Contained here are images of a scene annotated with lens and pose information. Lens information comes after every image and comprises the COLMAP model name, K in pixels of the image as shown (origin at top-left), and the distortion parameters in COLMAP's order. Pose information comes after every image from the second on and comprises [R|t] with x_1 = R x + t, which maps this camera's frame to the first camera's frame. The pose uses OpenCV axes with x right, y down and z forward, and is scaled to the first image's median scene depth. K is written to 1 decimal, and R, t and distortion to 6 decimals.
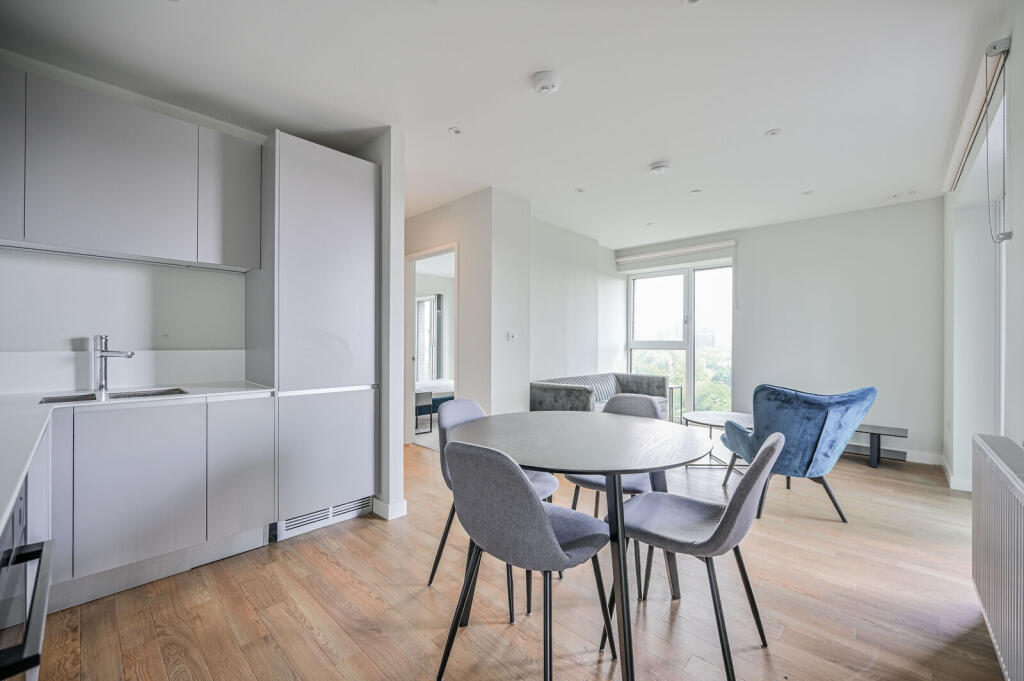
lens RADIAL K [[403.6, 0, 510.0], [0, 403.6, 337.9], [0, 0, 1]] dist [-0.000930, -0.000074]
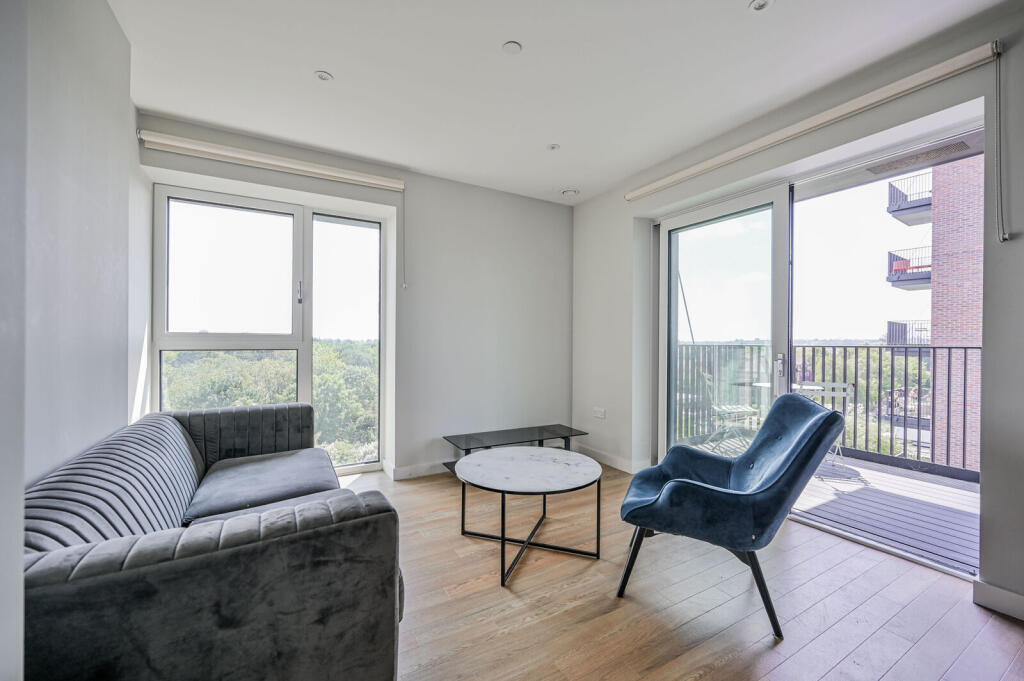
lens RADIAL K [[408.3, 0, 512.0], [0, 408.3, 340.5], [0, 0, 1]] dist [0.003170, 0.000480]
pose [[0.283042, 0.004261, 0.959098, -0.029775], [-0.016969, 0.999856, 0.000565, 0.010799], [-0.958957, -0.016435, 0.283074, 0.581779]]
